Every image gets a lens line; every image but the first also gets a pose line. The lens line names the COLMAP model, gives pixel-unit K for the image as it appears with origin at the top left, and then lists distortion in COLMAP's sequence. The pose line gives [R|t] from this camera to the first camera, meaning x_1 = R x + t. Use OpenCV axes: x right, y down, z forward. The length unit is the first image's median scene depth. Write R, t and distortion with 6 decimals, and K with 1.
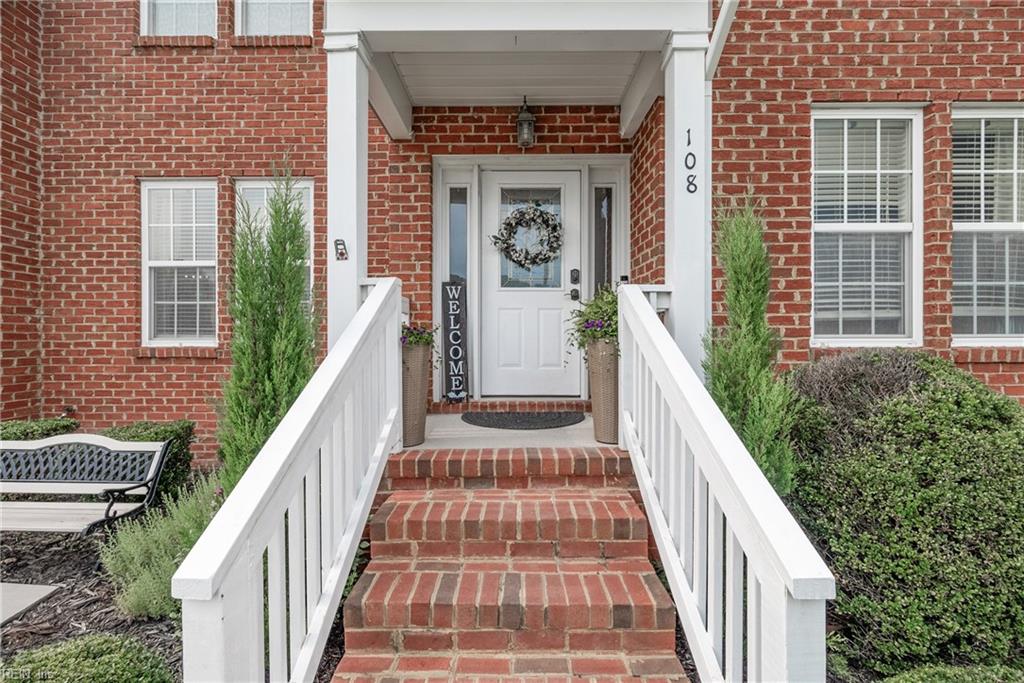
lens RADIAL K [[400.8, 0, 512.0], [0, 400.8, 341.5], [0, 0, 1]] dist [-0.000072, -0.000003]
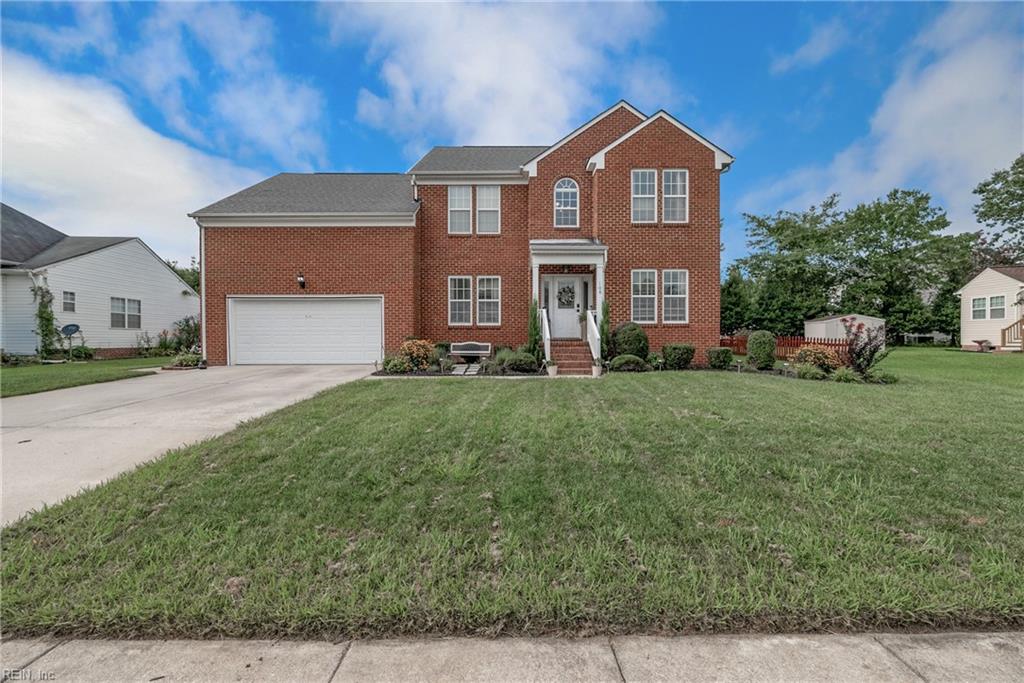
lens RADIAL K [[400.8, 0, 512.0], [0, 400.8, 341.5], [0, 0, 1]] dist [-0.000072, -0.000003]
pose [[0.999929, -0.000968, 0.011898, -0.588663], [0.000864, 0.999961, 0.008813, 0.161334], [-0.011906, -0.008802, 0.999890, -3.189634]]
